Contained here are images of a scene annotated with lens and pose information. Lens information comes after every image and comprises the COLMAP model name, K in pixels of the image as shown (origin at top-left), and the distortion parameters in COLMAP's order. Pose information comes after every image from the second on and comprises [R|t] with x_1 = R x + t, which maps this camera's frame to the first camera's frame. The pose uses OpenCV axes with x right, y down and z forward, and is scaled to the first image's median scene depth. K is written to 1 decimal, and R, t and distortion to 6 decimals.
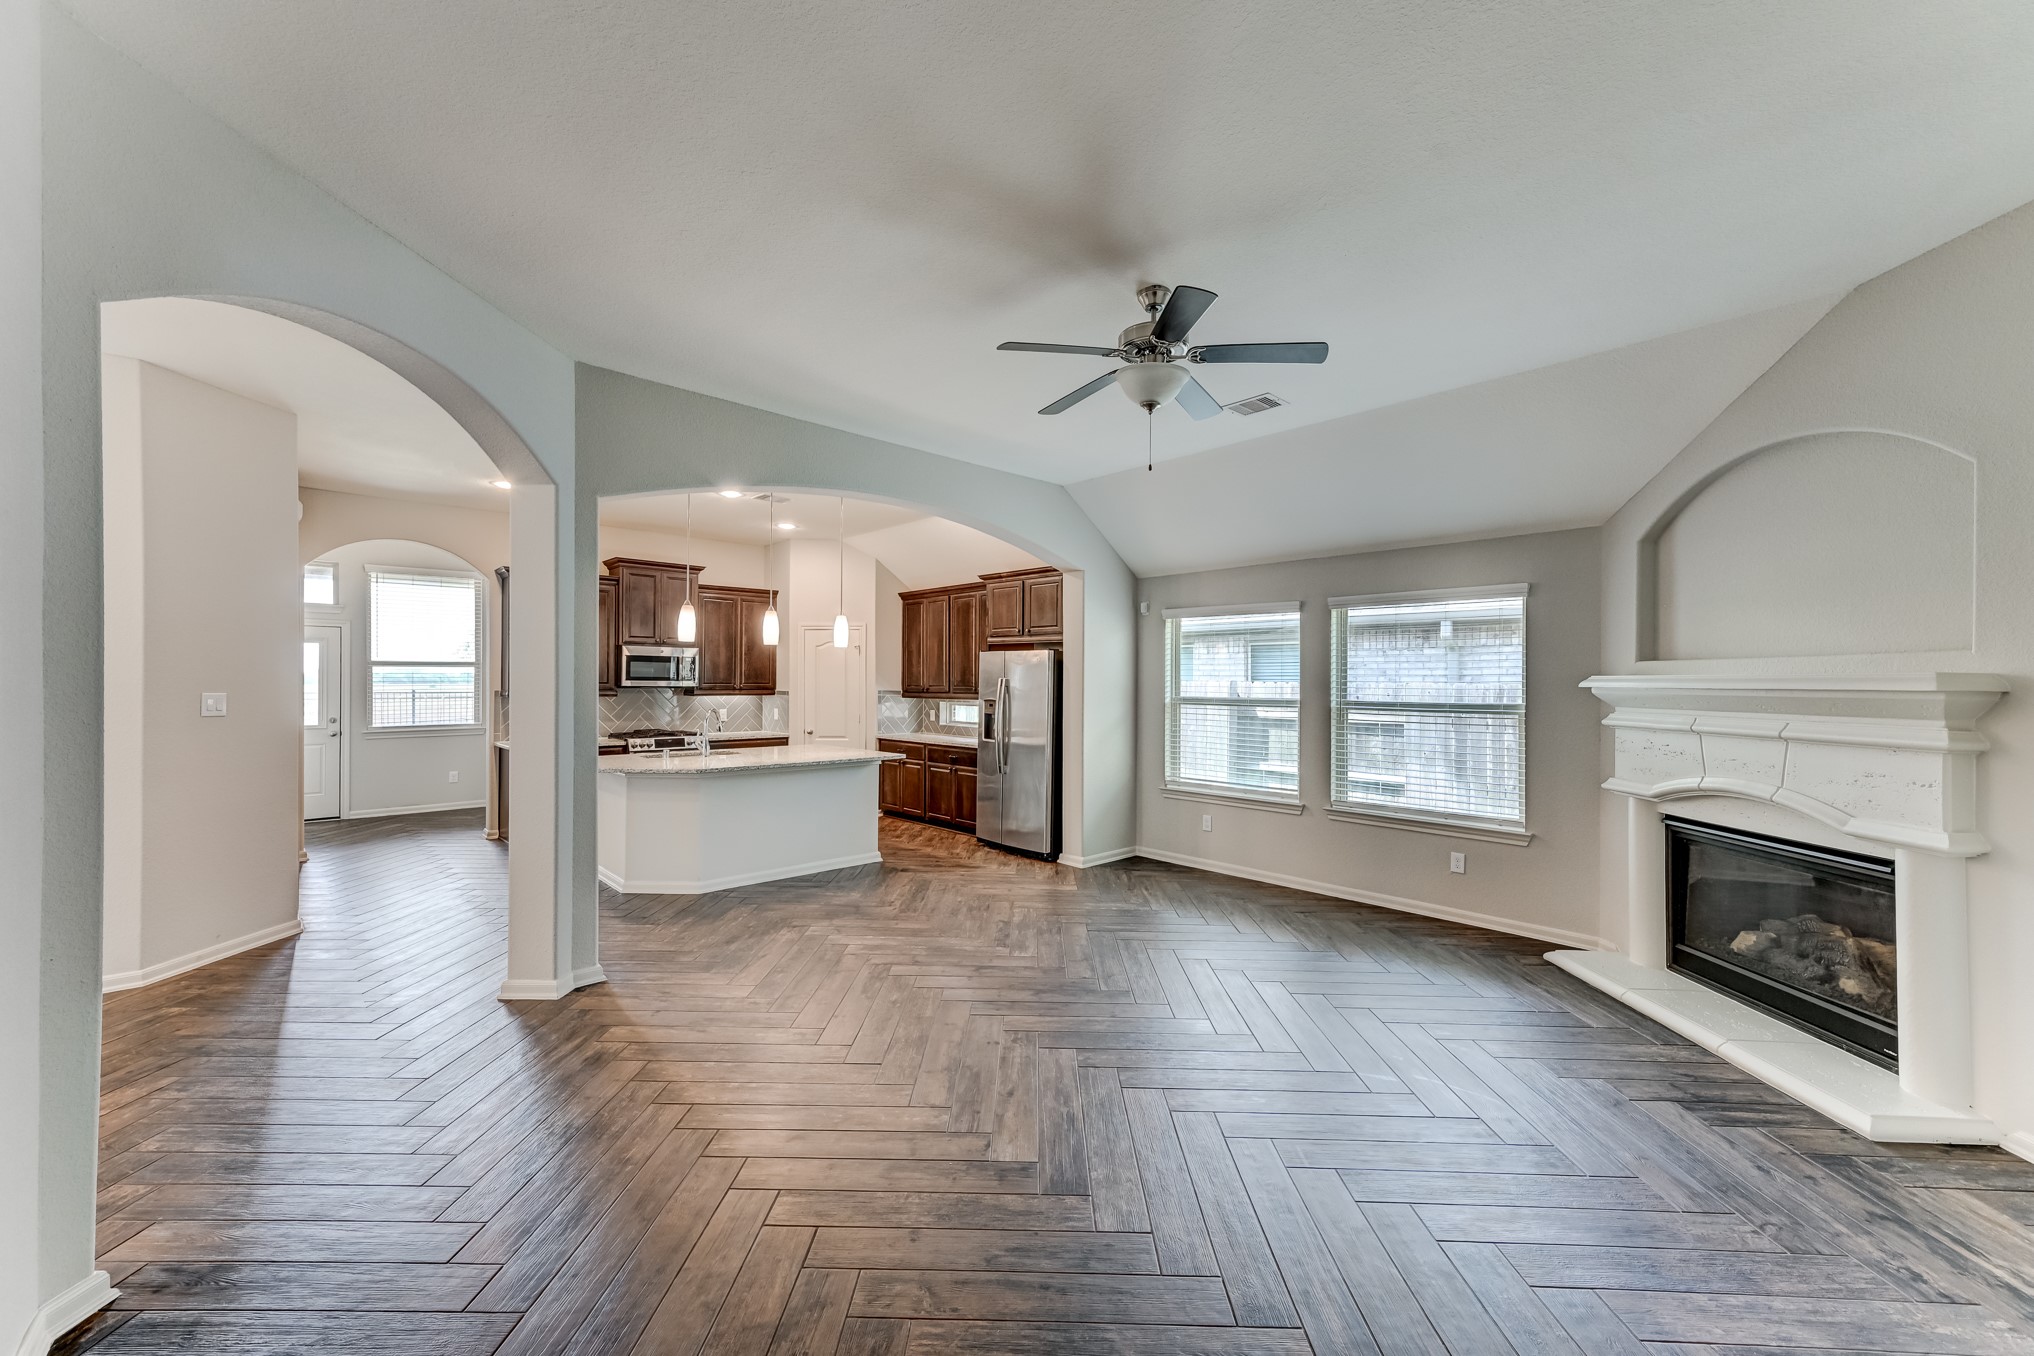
lens RADIAL K [[792.0, 0, 1014.6], [0, 792.0, 680.0], [0, 0, 1]] dist [0.009921, 0.000284]
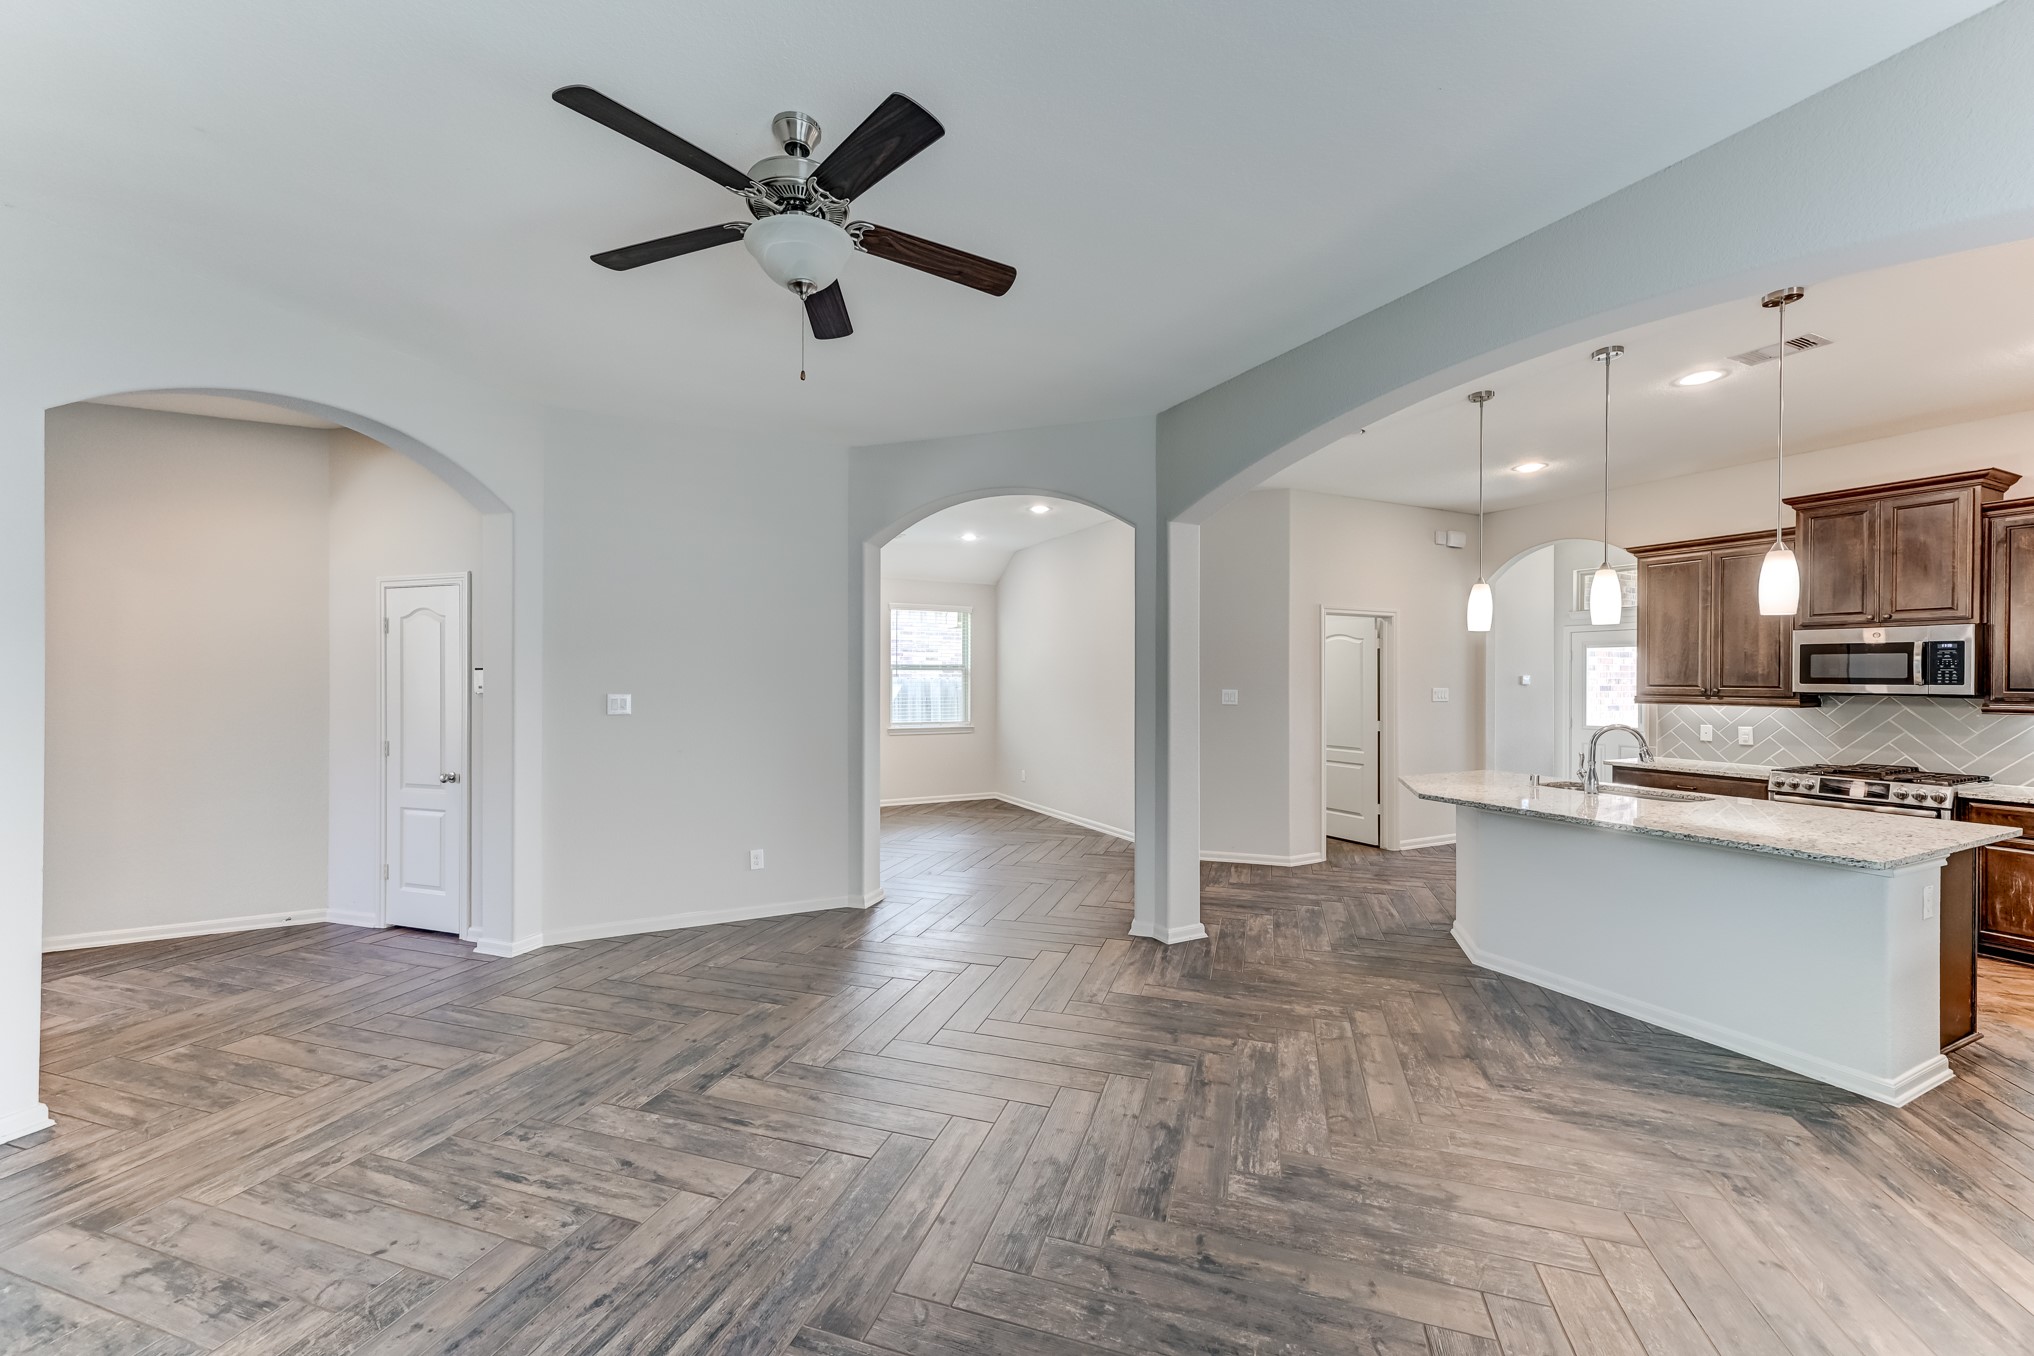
lens RADIAL K [[787.2, 0, 1010.6], [0, 787.2, 682.6], [0, 0, 1]] dist [0.009411, 0.000192]
pose [[-0.289546, 0.000212, -0.957164, 0.470536], [-0.002816, 0.999995, 0.001073, 0.001142], [0.957160, 0.003006, -0.289544, 0.825281]]
